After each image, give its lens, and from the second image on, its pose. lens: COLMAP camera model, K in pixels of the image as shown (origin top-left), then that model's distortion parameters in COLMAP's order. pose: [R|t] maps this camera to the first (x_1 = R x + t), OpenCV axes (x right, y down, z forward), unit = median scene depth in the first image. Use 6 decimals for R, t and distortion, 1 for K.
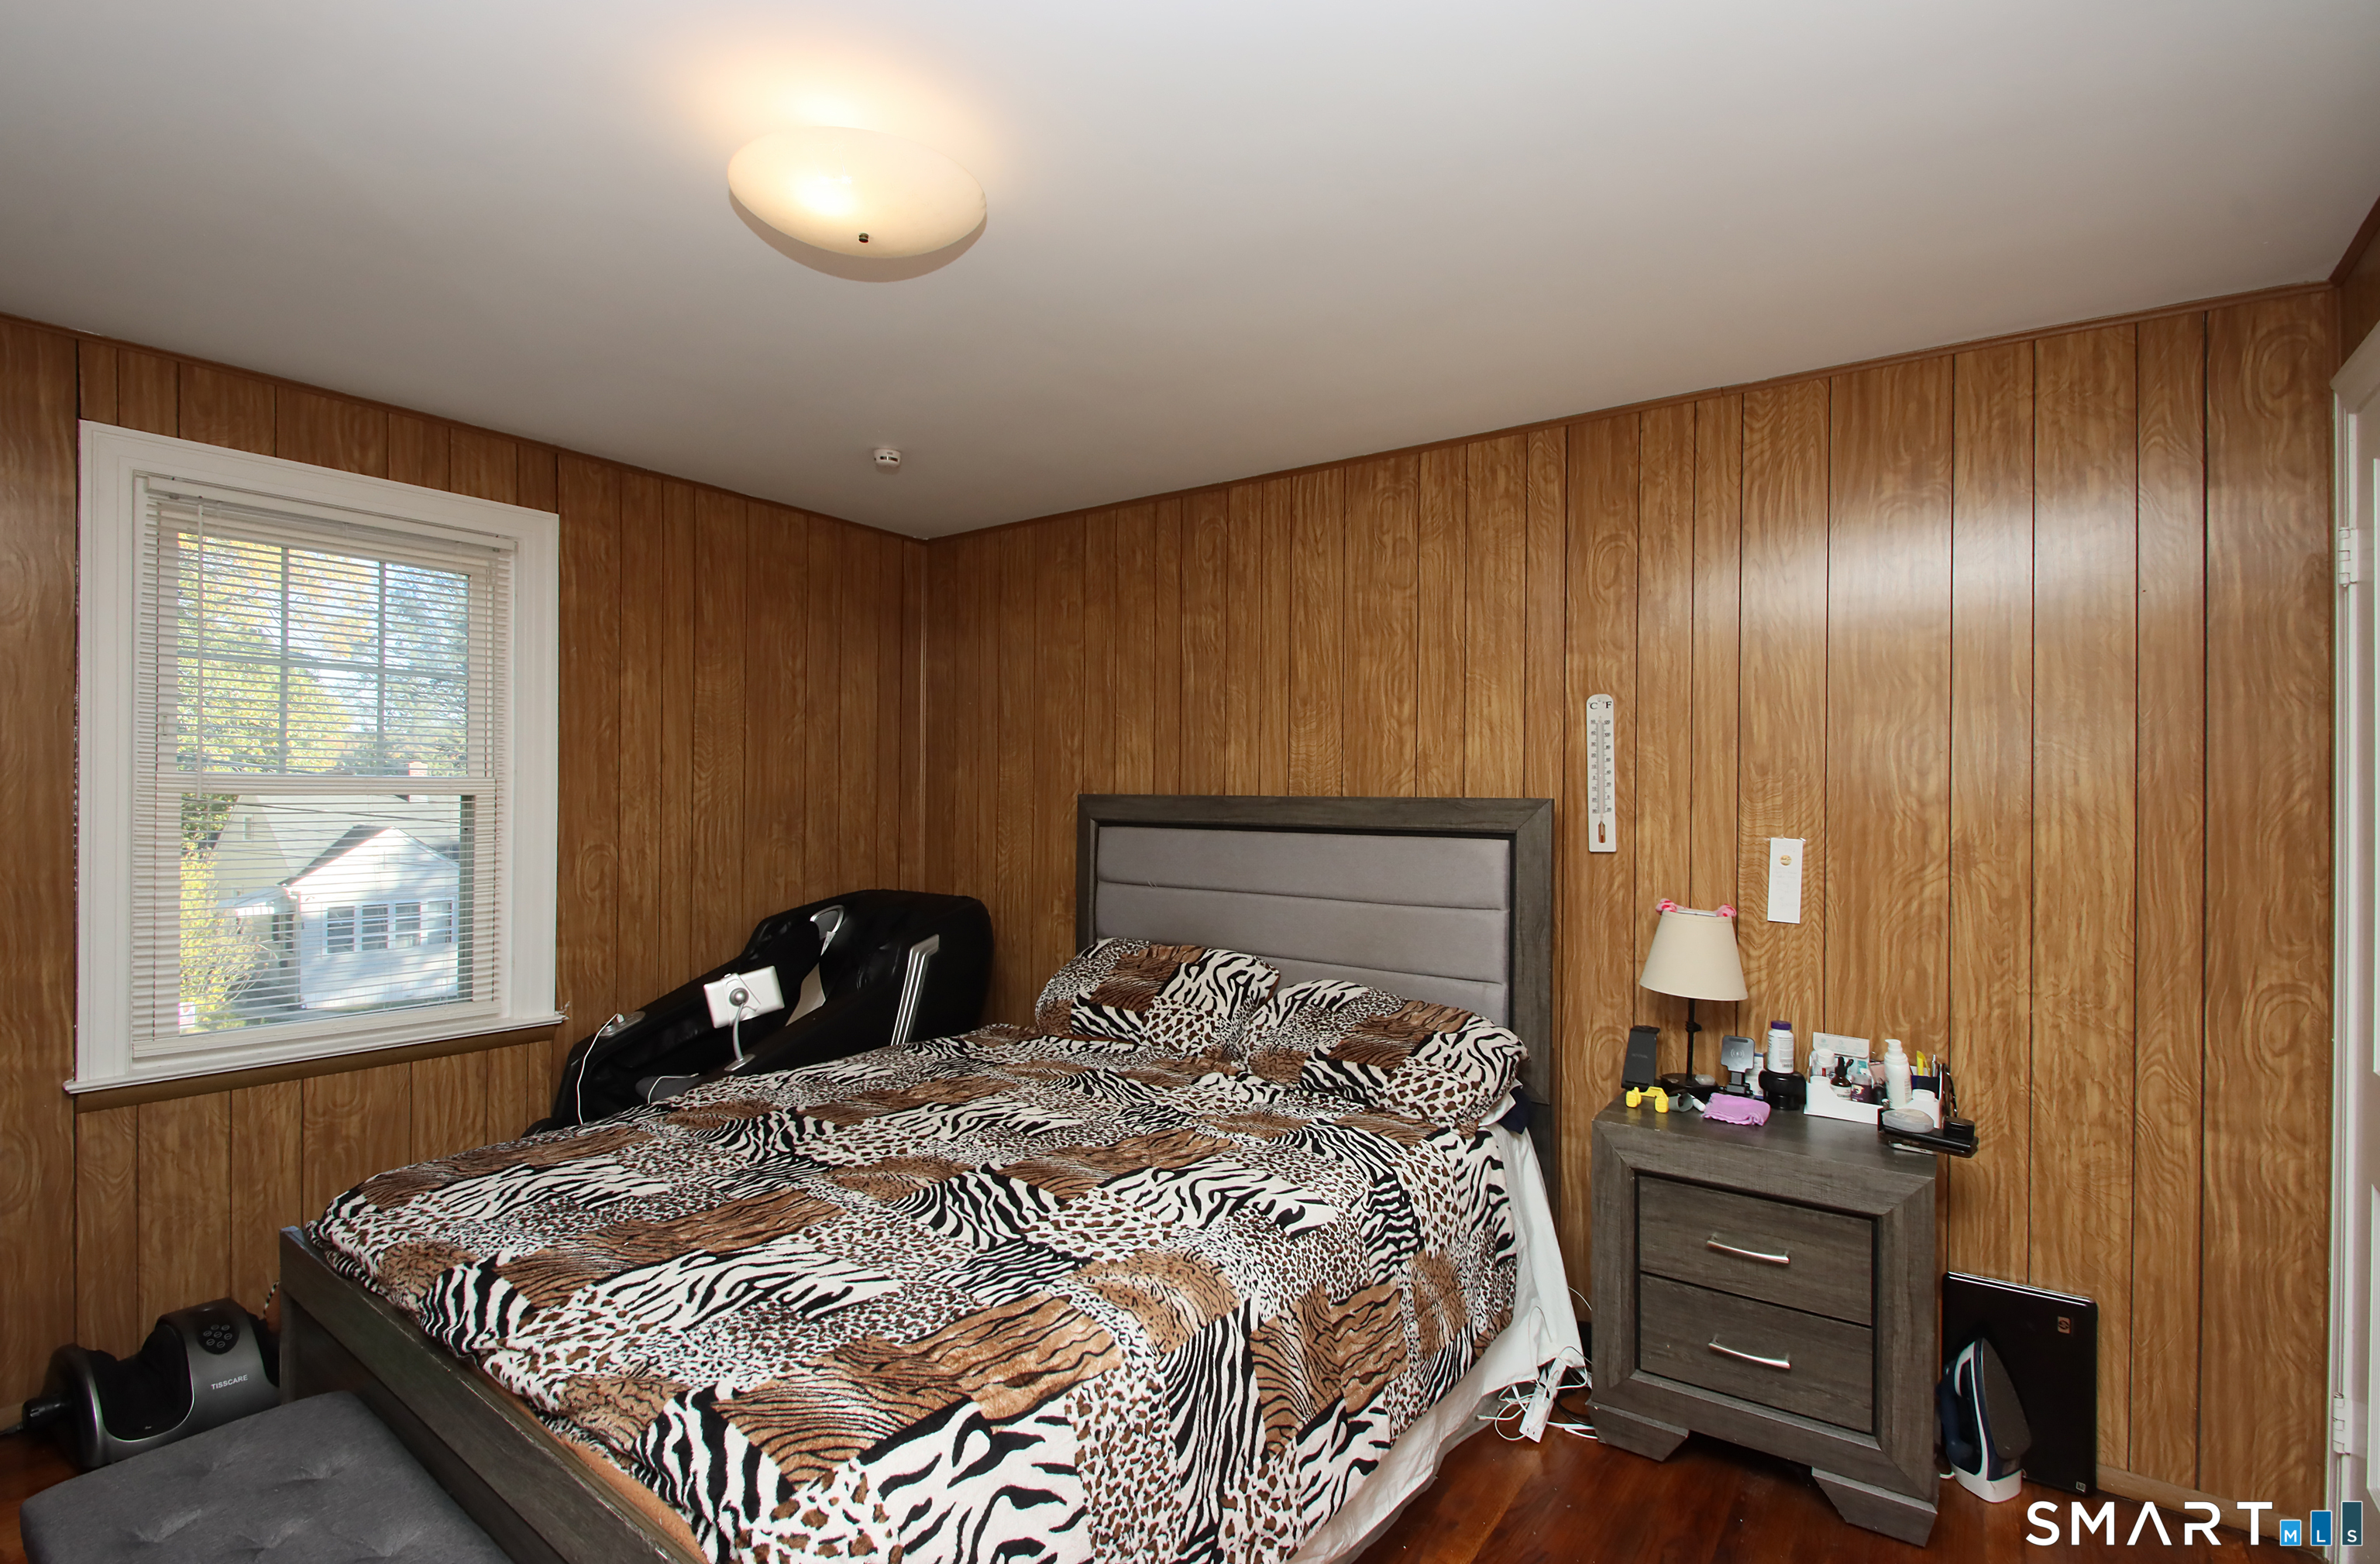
lens RADIAL K [[1113.1, 0, 1194.9], [0, 1113.1, 790.0], [0, 0, 1]] dist [0.014011, -0.017537]
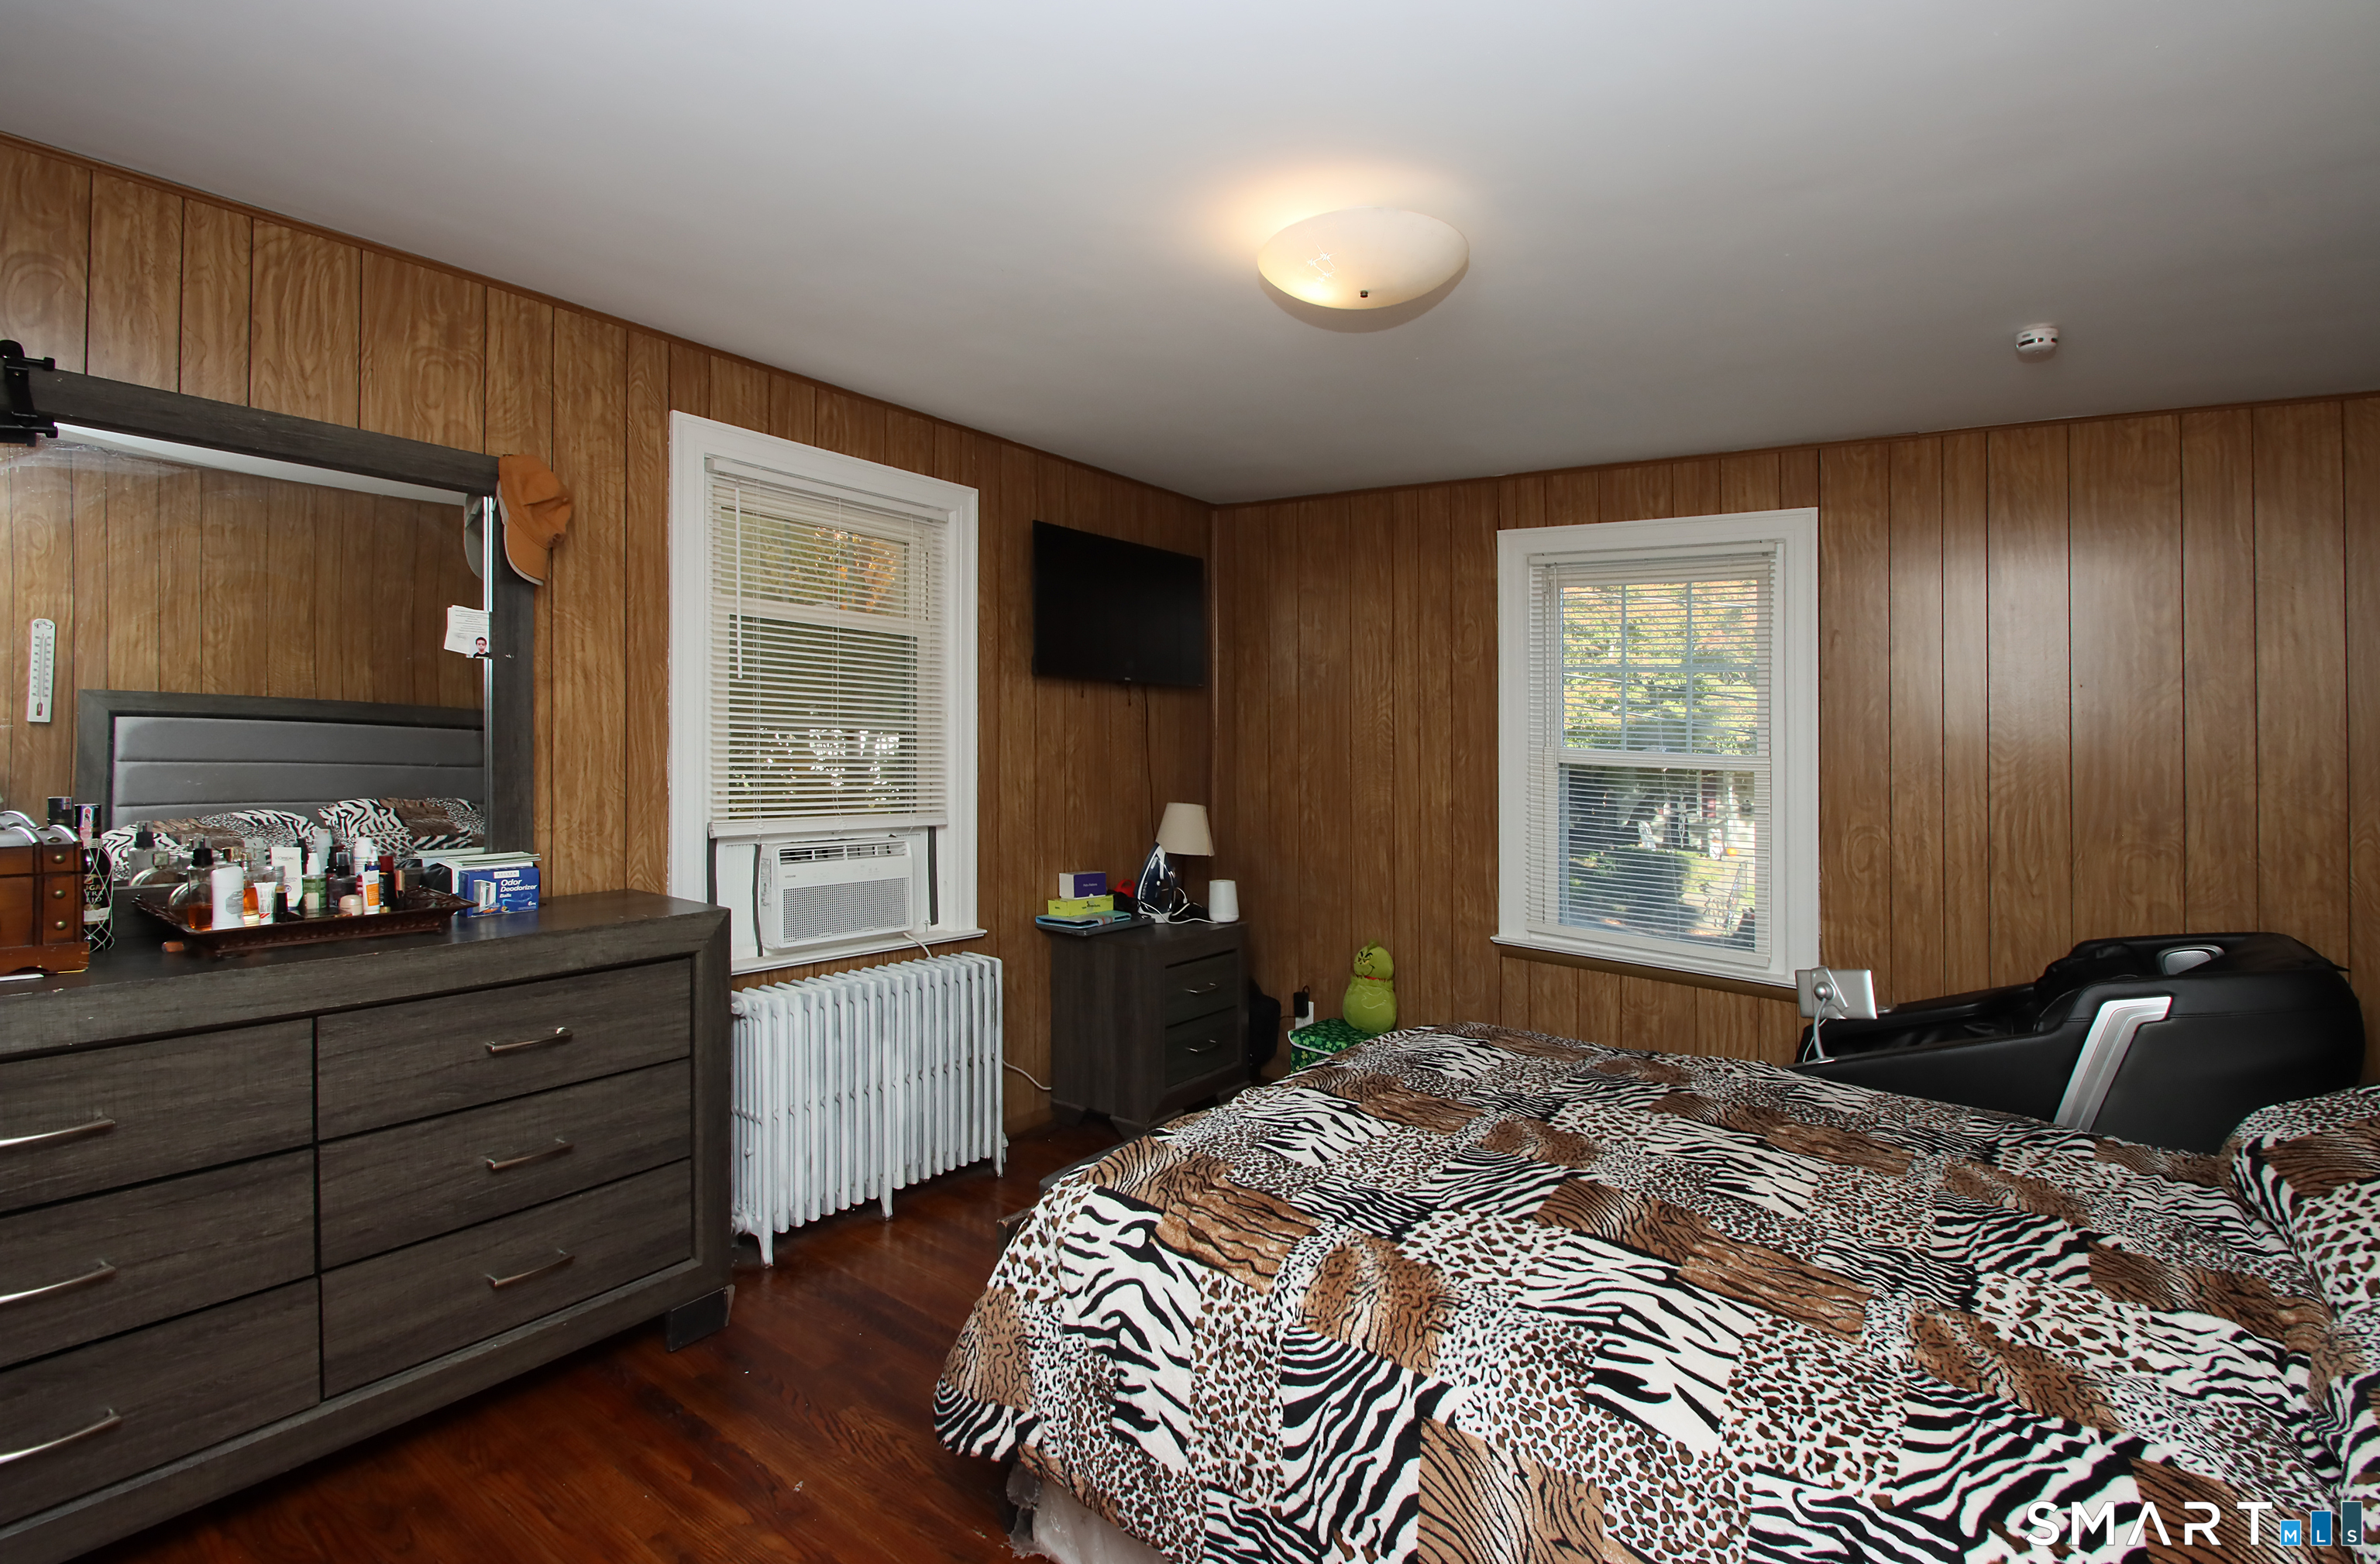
lens RADIAL K [[1038.6, 0, 1190.0], [0, 1038.6, 782.0], [0, 0, 1]] dist [0.014447, -0.013627]
pose [[0.016010, 0.036721, -0.999197, 0.642052], [-0.033739, 0.998776, 0.036165, -0.006789], [0.999302, 0.033133, 0.017229, 0.629835]]
